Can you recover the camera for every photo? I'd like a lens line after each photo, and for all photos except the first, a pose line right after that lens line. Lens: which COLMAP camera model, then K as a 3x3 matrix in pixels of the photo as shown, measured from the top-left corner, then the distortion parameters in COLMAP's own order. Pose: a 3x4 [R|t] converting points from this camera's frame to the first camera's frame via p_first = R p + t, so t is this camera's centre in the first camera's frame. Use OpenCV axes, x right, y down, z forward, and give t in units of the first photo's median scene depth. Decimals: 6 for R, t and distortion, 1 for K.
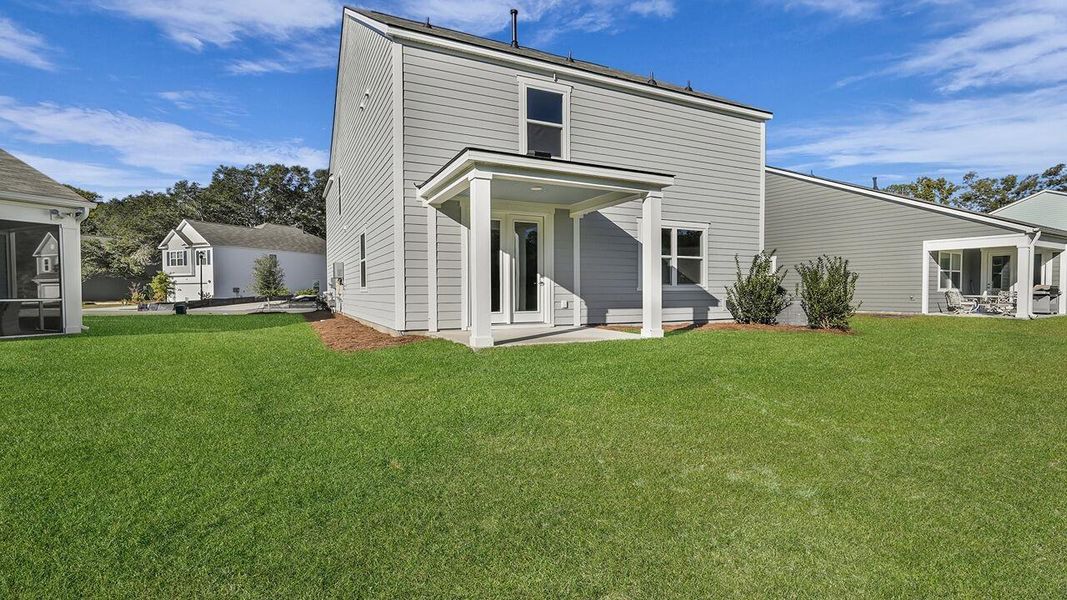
lens RADIAL K [[494.9, 0, 533.5], [0, 494.9, 300.0], [0, 0, 1]] dist [-0.001736, -0.000047]
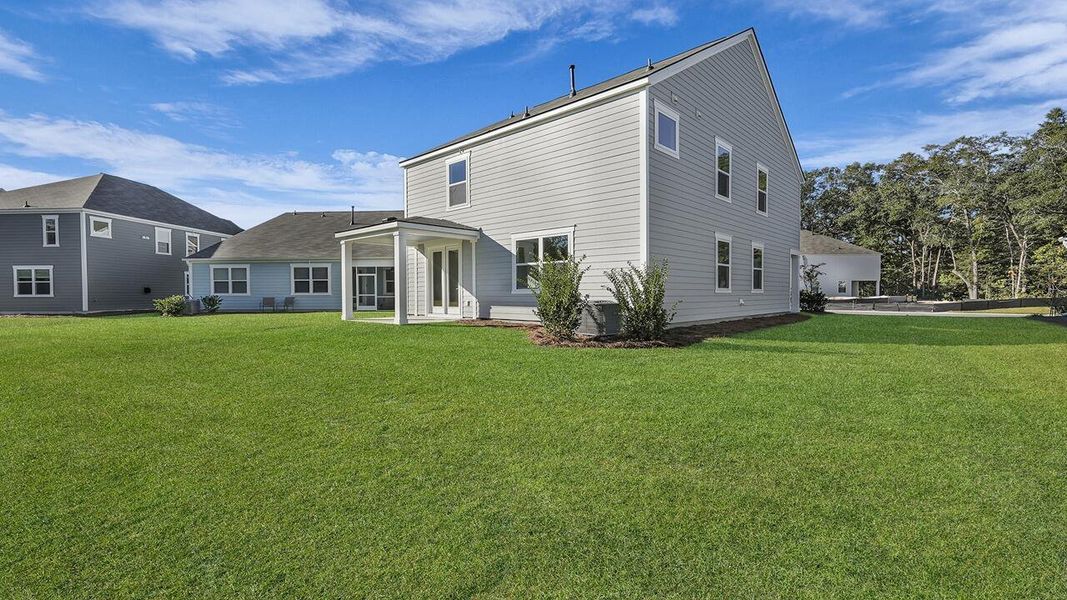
lens RADIAL K [[473.8, 0, 533.5], [0, 473.8, 300.0], [0, 0, 1]] dist [-0.003472, -0.000274]
pose [[0.350074, 0.015184, -0.936599, 1.446674], [-0.013233, 0.999849, 0.011264, -0.018439], [0.936629, 0.008451, 0.350222, 0.698052]]
